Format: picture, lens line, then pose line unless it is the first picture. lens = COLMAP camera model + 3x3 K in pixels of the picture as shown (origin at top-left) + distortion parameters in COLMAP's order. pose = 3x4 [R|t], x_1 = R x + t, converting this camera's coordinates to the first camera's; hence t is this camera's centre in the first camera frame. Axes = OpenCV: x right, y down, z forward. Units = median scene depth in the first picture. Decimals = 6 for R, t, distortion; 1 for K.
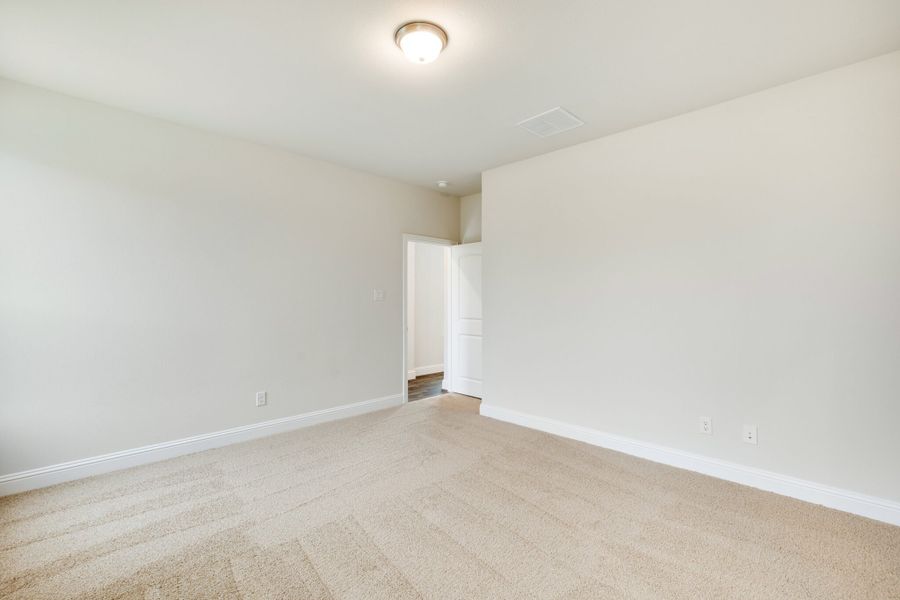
lens RADIAL K [[407.6, 0, 446.8], [0, 407.6, 297.1], [0, 0, 1]] dist [0.002342, 0.000828]
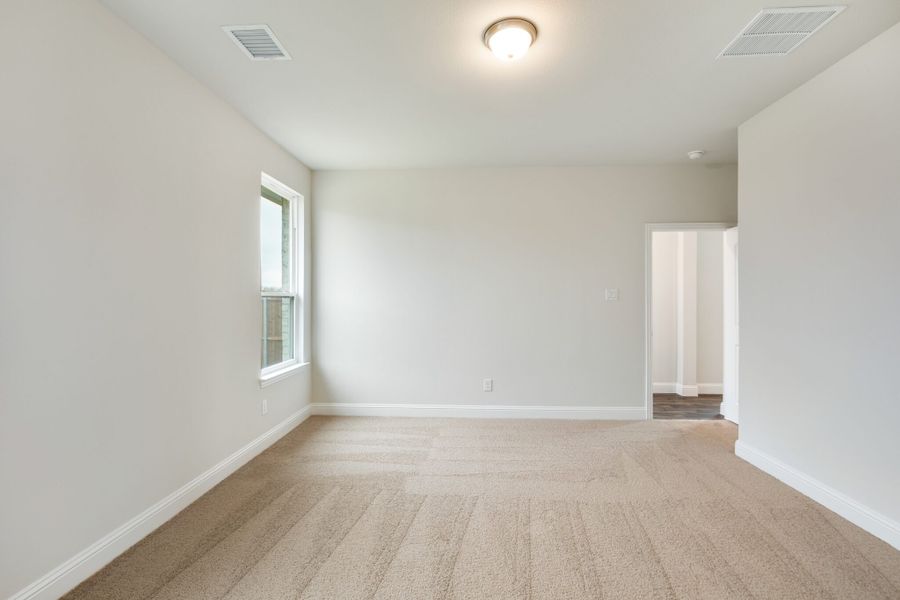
lens RADIAL K [[407.6, 0, 446.9], [0, 407.6, 302.6], [0, 0, 1]] dist [0.002342, 0.000828]
pose [[0.670396, 0.002591, -0.741999, 0.281319], [0.004802, 0.999958, 0.007831, 0.003098], [0.741988, -0.008813, 0.670356, 0.113681]]
